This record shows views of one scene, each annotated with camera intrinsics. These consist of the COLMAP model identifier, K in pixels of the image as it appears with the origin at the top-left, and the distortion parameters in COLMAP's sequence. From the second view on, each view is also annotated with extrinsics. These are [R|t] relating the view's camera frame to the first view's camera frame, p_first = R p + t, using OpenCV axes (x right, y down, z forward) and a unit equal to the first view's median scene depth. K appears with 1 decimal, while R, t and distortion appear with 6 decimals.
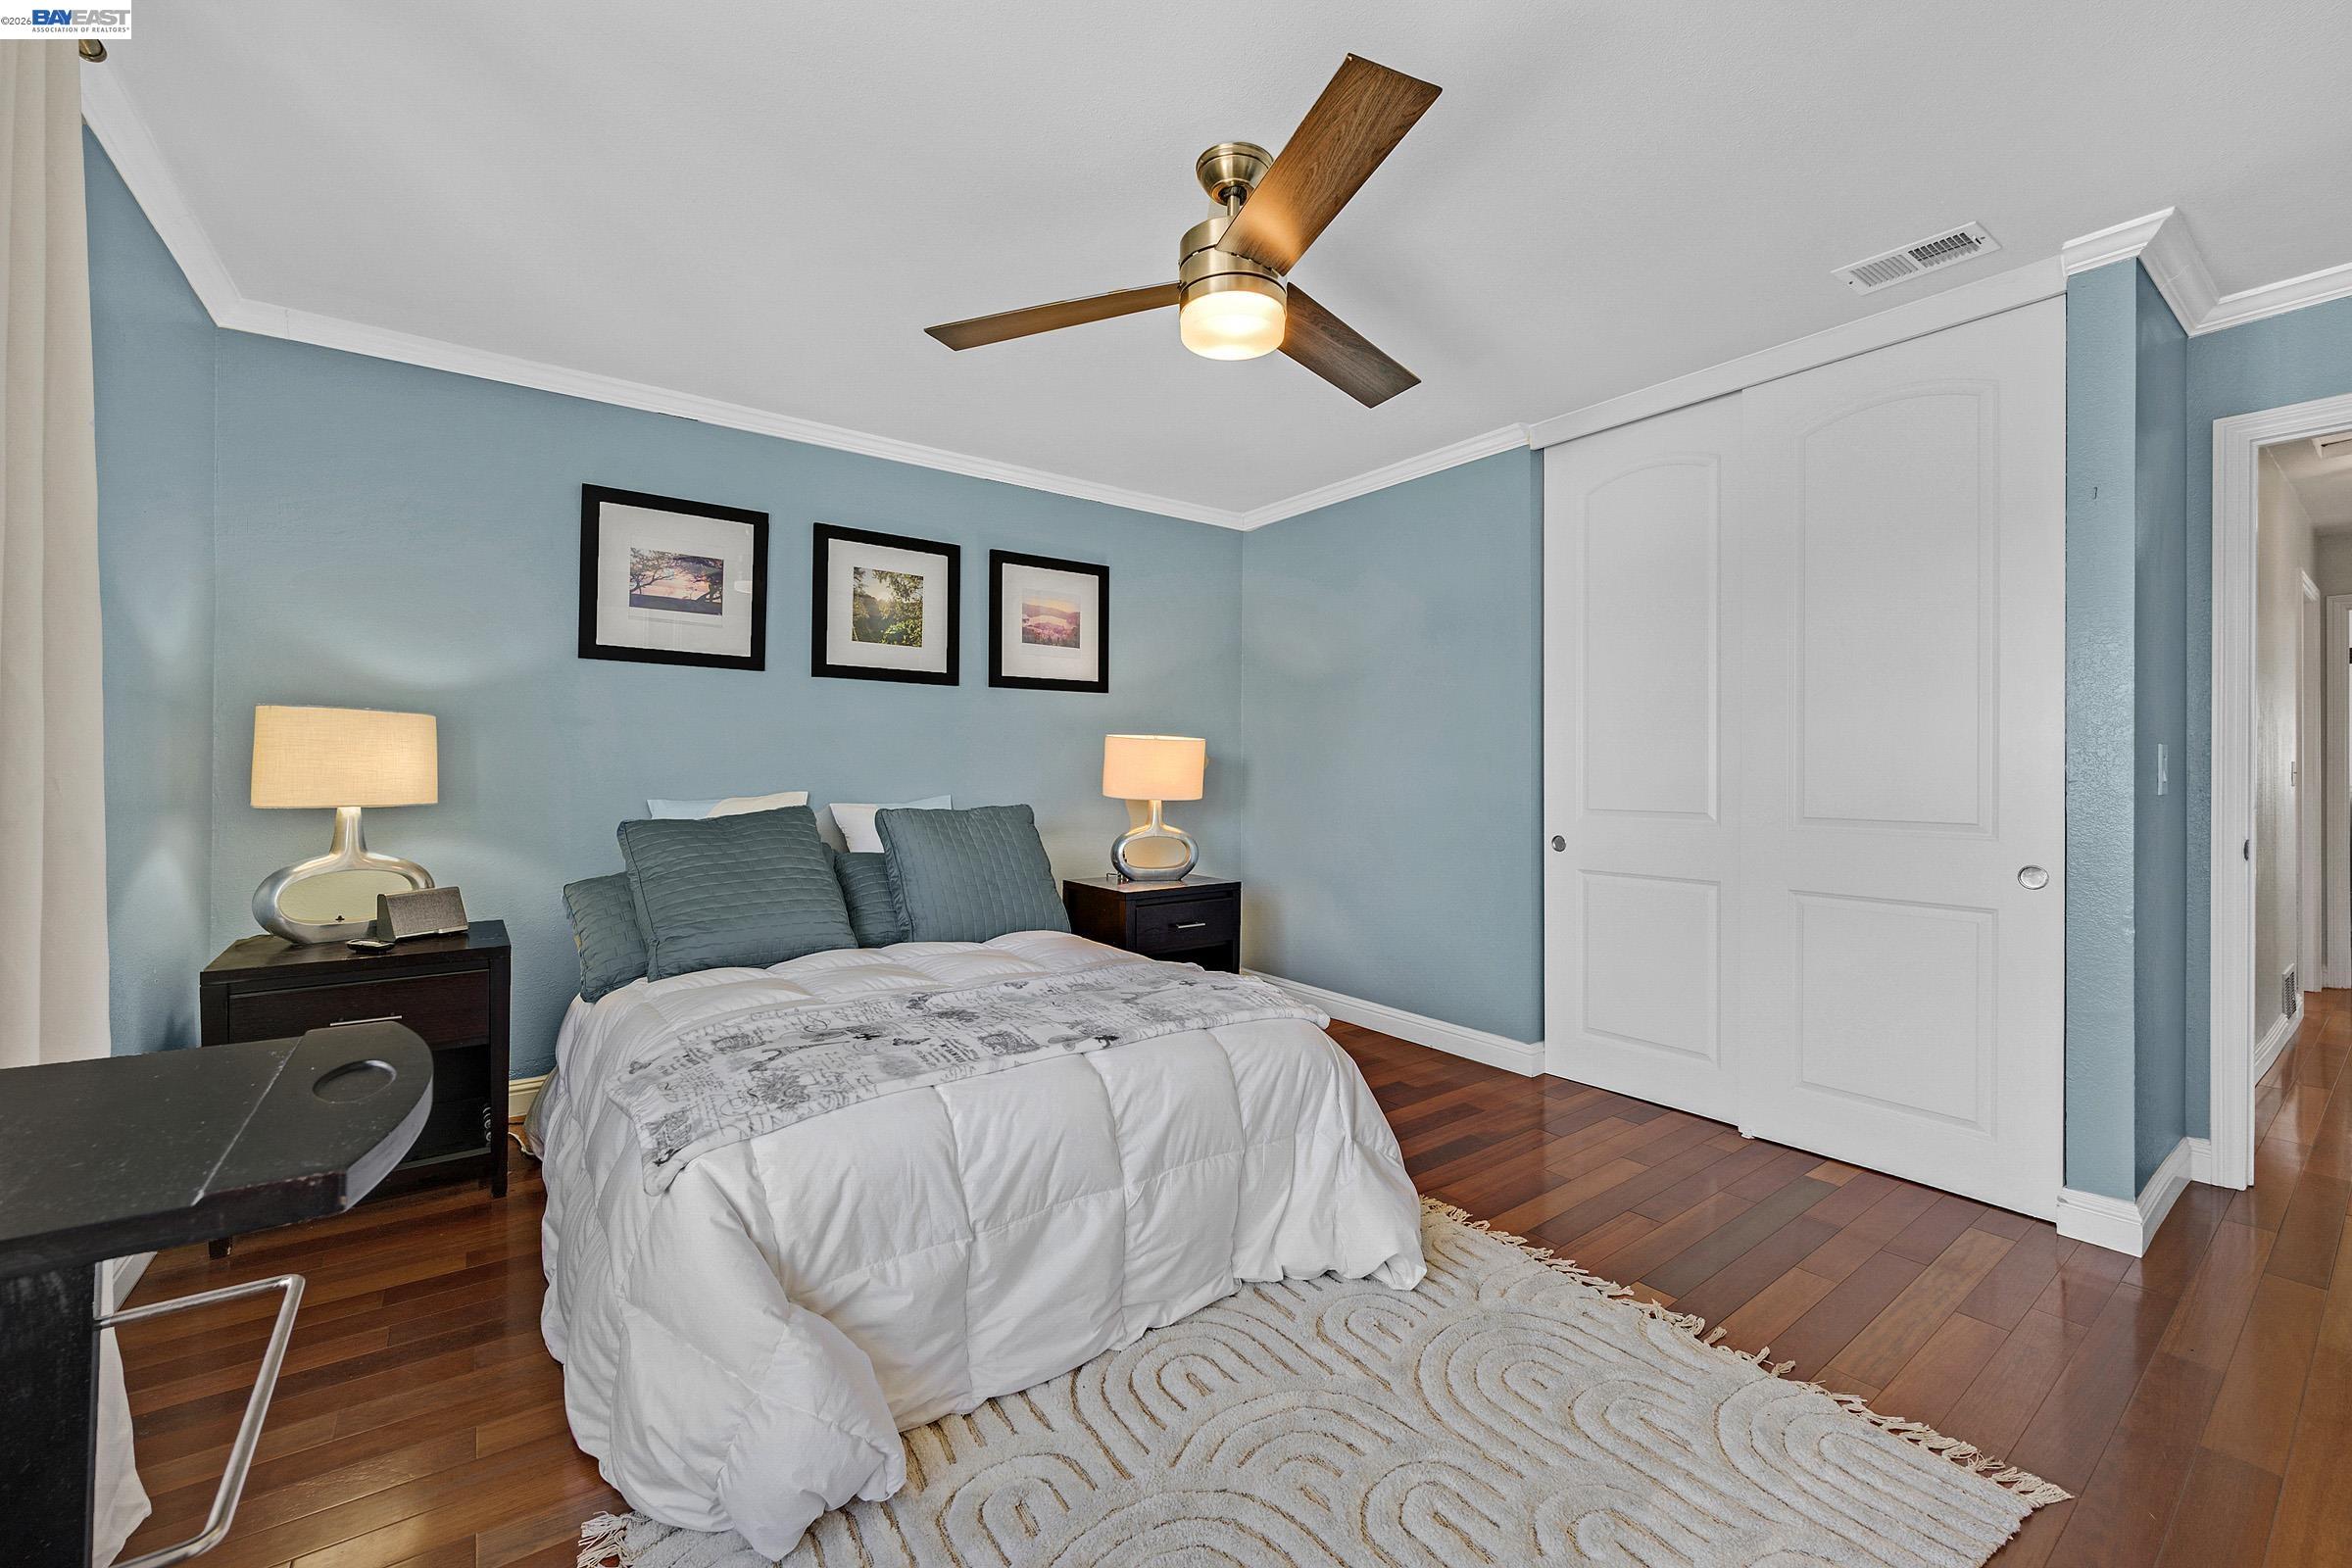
lens RADIAL K [[950.1, 0, 1179.1], [0, 950.1, 767.8], [0, 0, 1]] dist [-0.005279, 0.000226]
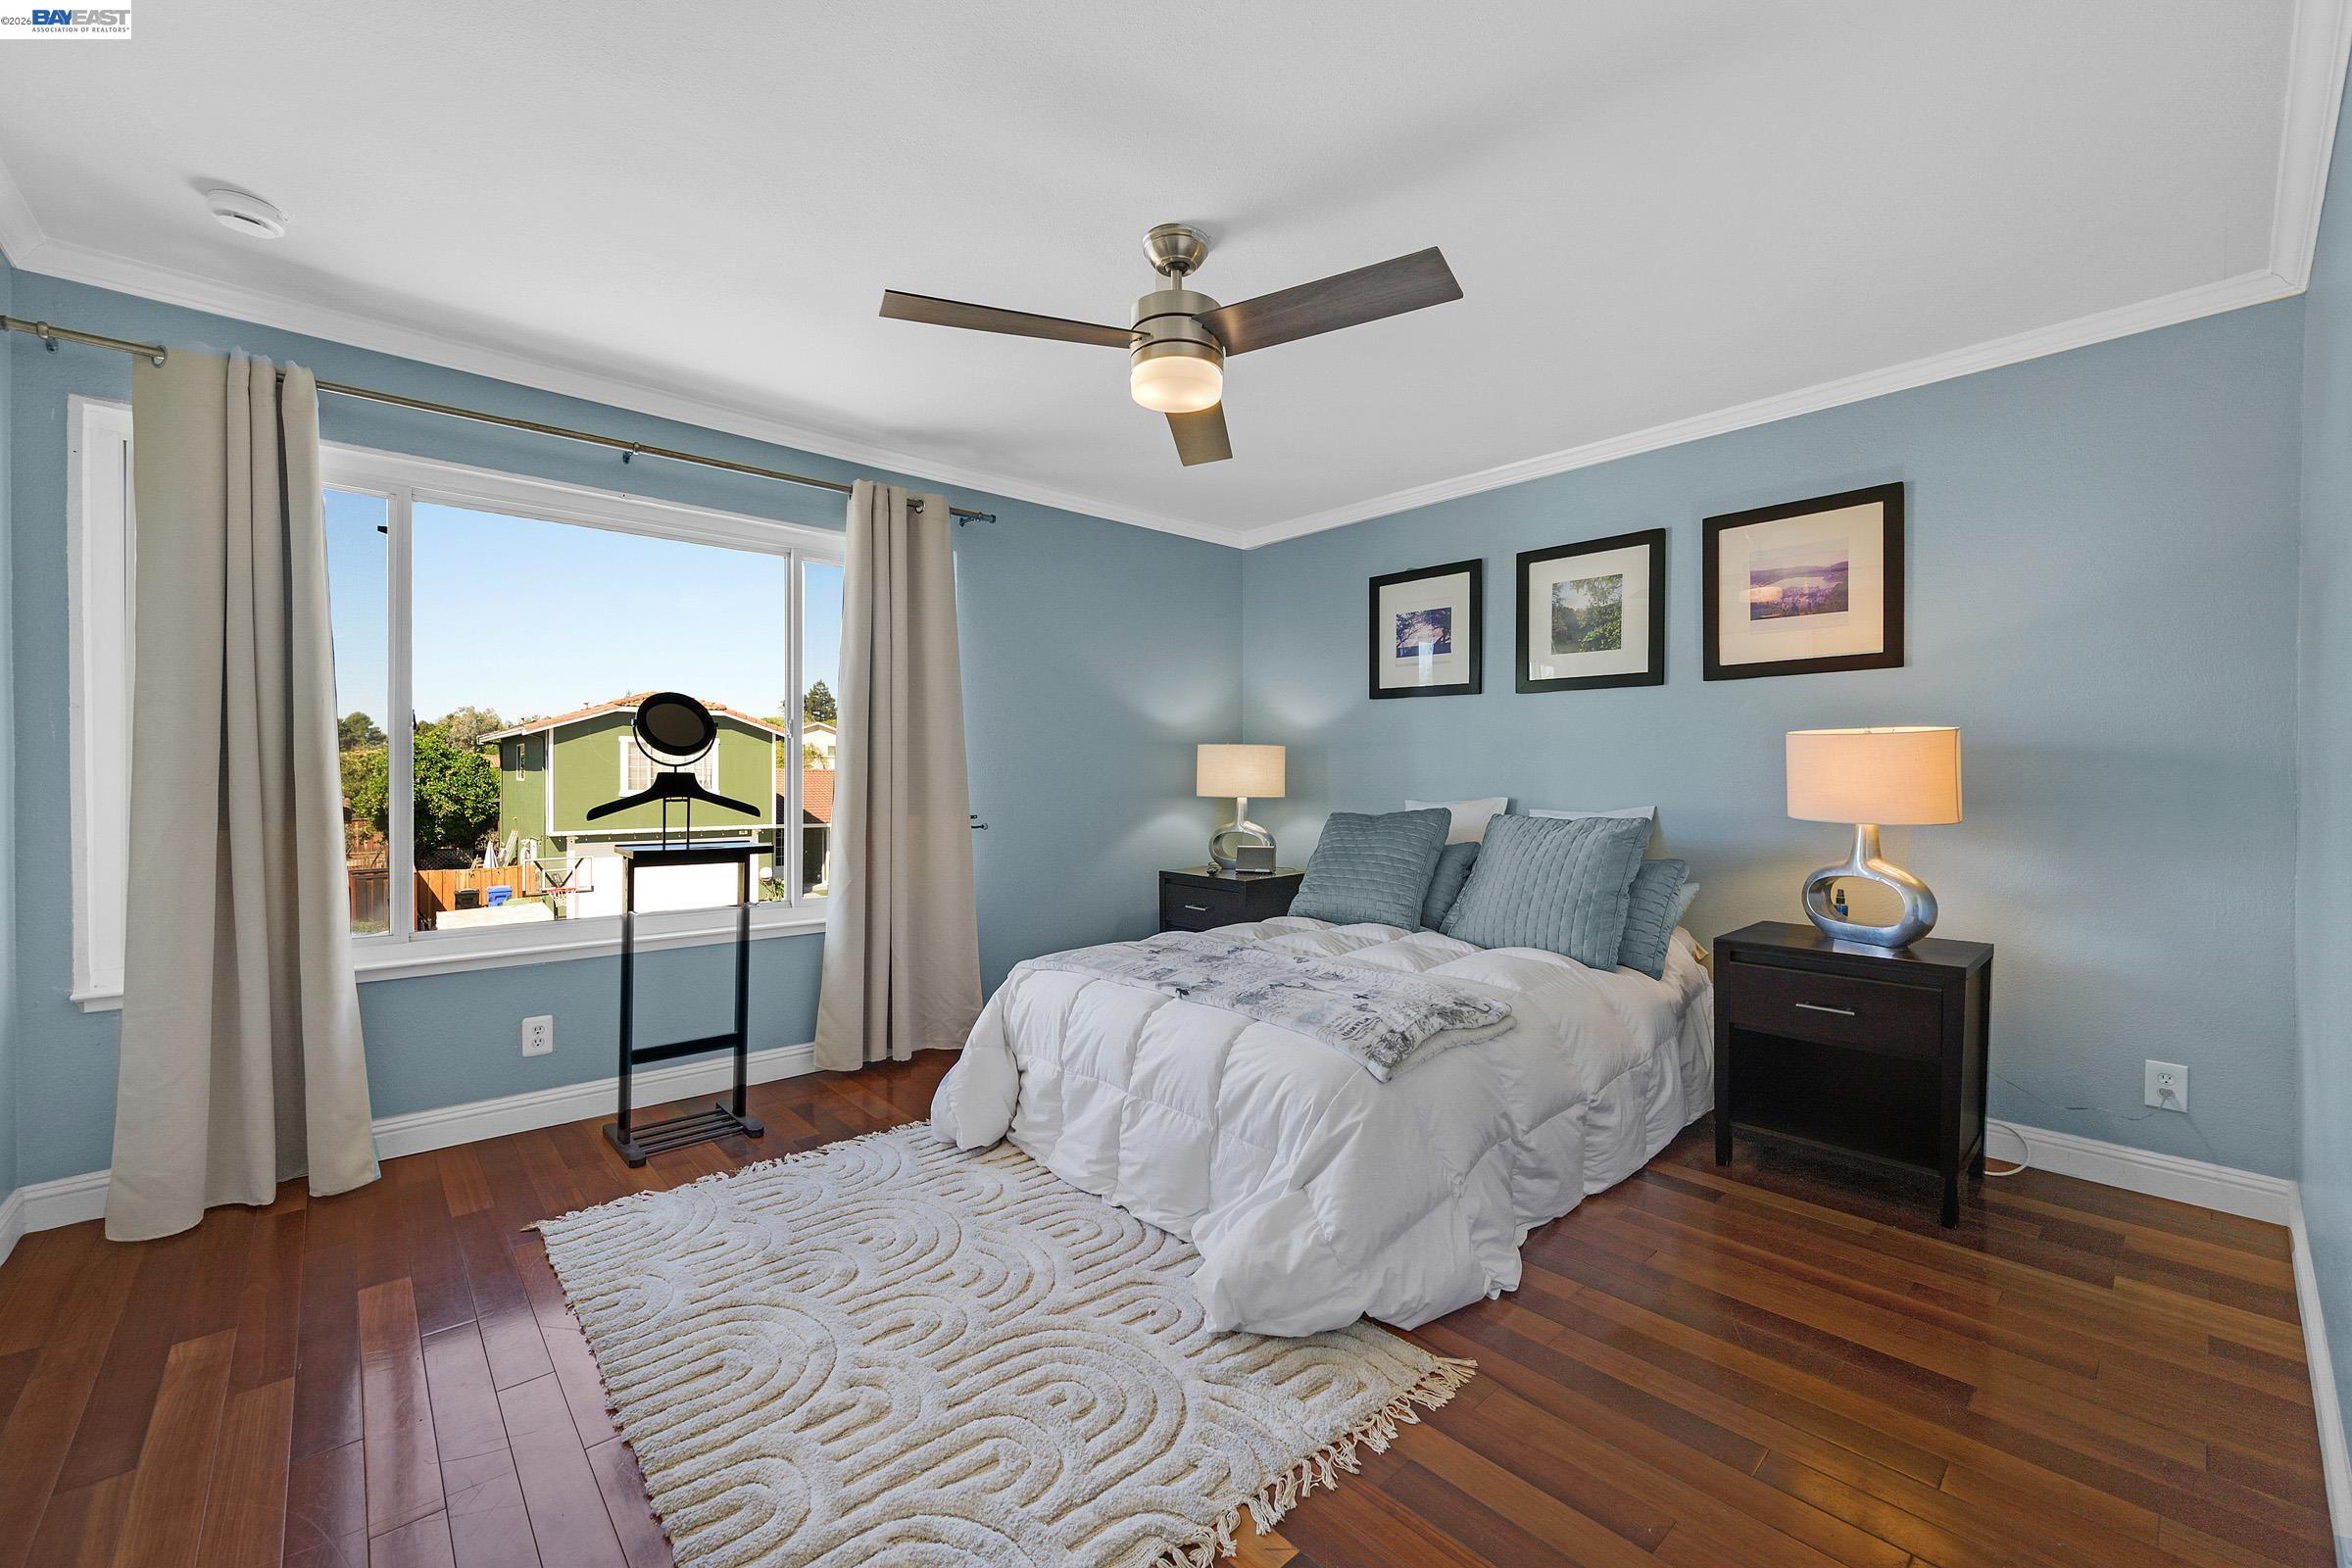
lens RADIAL K [[950.1, 0, 1188.5], [0, 950.1, 779.9], [0, 0, 1]] dist [-0.005279, 0.000226]
pose [[0.103107, -0.000749, -0.994670, 0.646708], [-0.004739, 0.999988, -0.001244, 0.007172], [0.994659, 0.004842, 0.103103, 0.491181]]
